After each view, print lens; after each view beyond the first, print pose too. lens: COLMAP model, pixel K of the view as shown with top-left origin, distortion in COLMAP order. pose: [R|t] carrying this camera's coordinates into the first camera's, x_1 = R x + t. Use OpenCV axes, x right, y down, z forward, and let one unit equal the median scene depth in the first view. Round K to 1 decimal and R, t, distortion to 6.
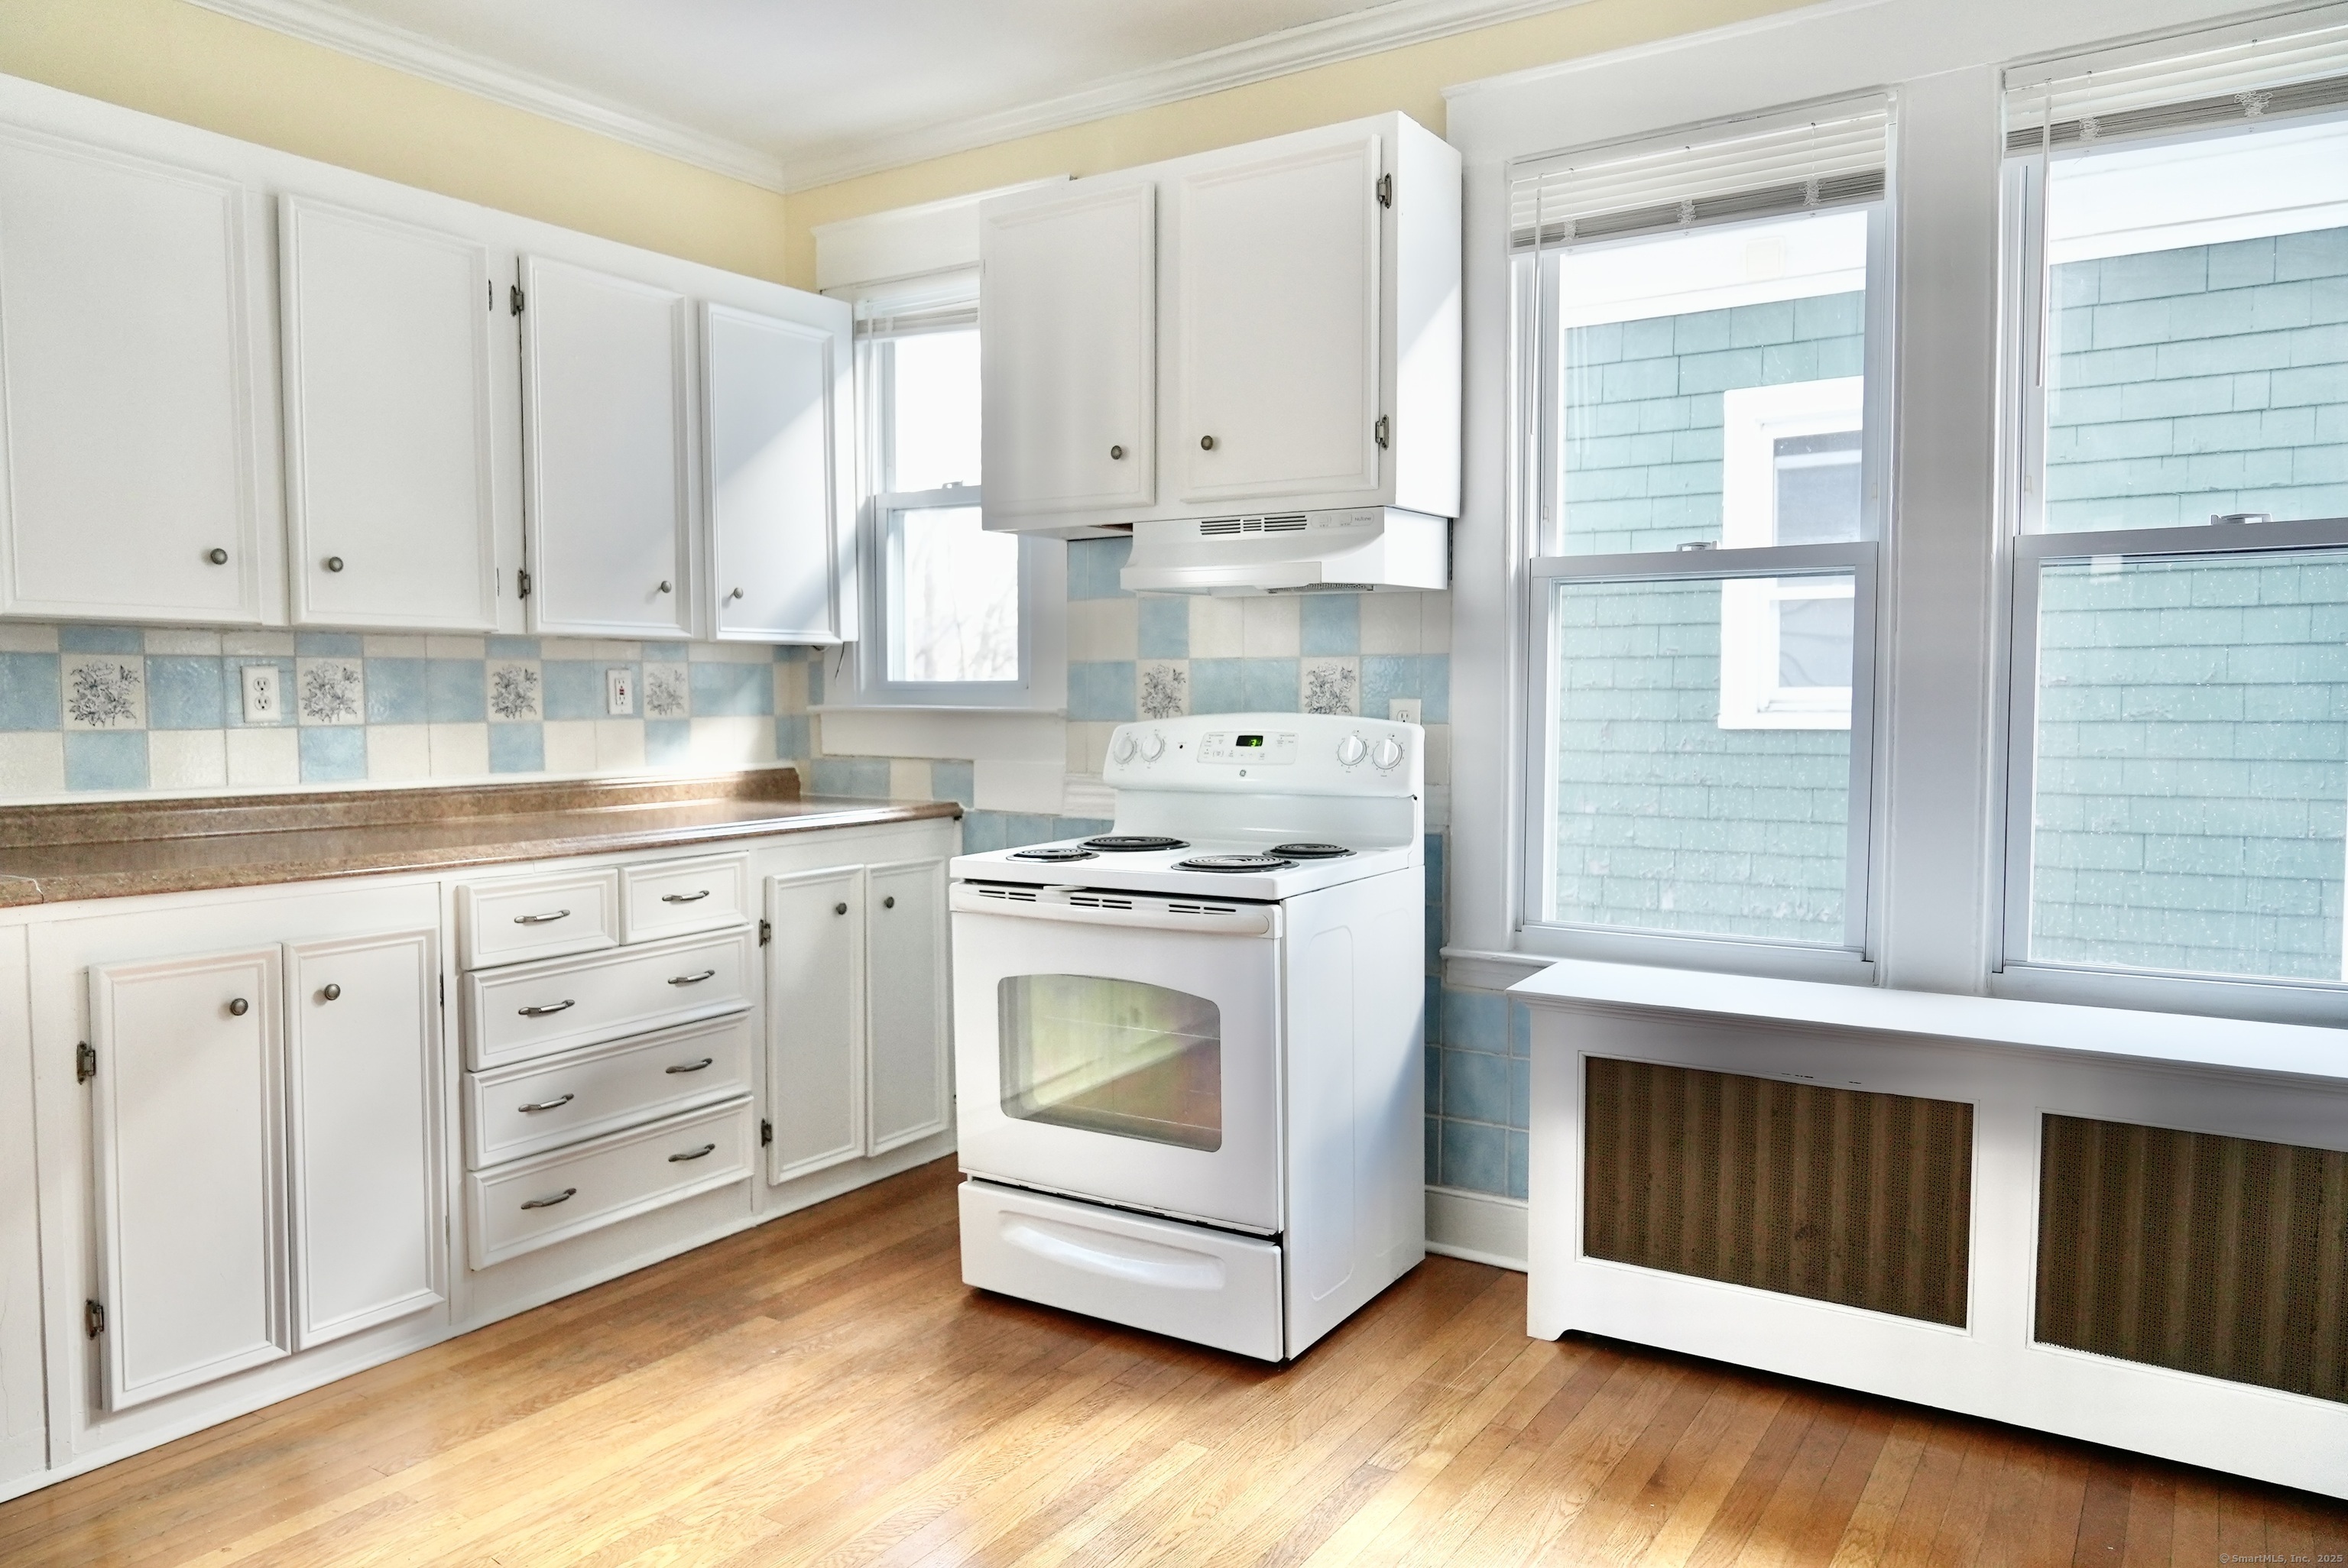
lens RADIAL K [[1597.2, 0, 1171.8], [0, 1597.2, 787.7], [0, 0, 1]] dist [-0.029503, 0.012967]
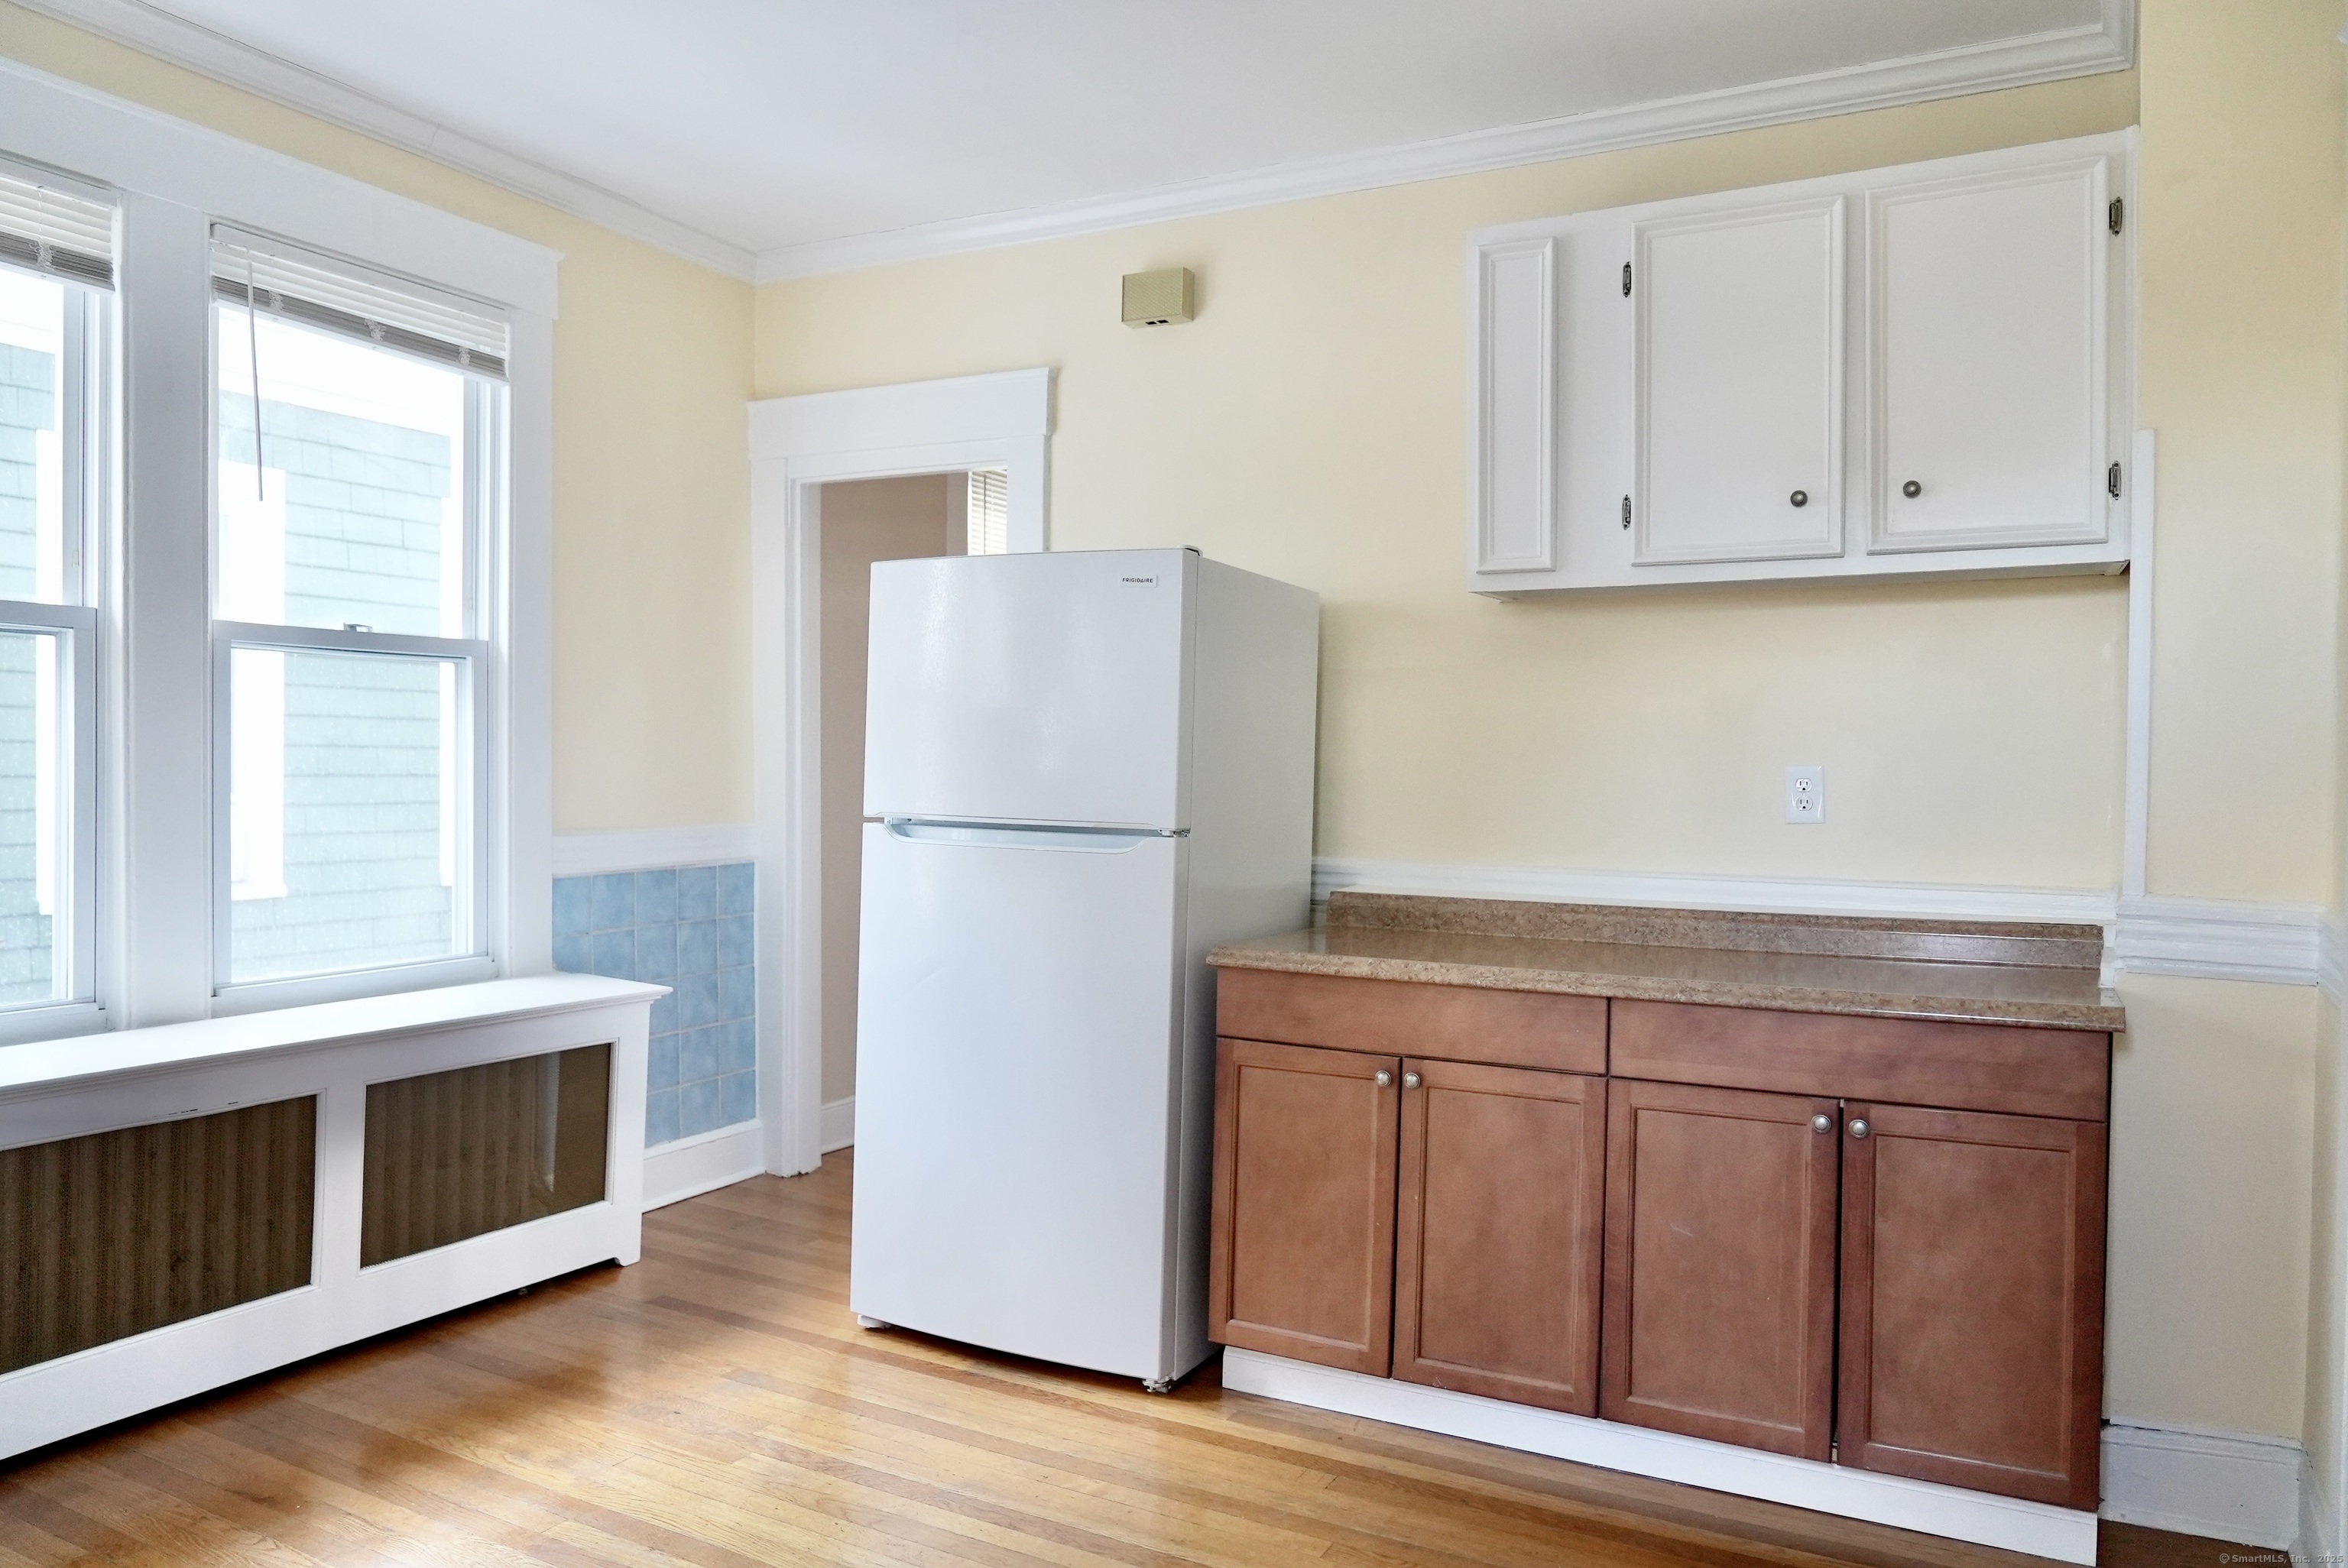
lens RADIAL K [[1597.2, 0, 1164.6], [0, 1597.2, 787.4], [0, 0, 1]] dist [-0.029503, 0.012967]
pose [[-0.093662, -0.013841, 0.995508, -0.468238], [0.040035, 0.999042, 0.017657, -0.018979], [-0.994799, 0.041509, -0.093018, 0.281423]]
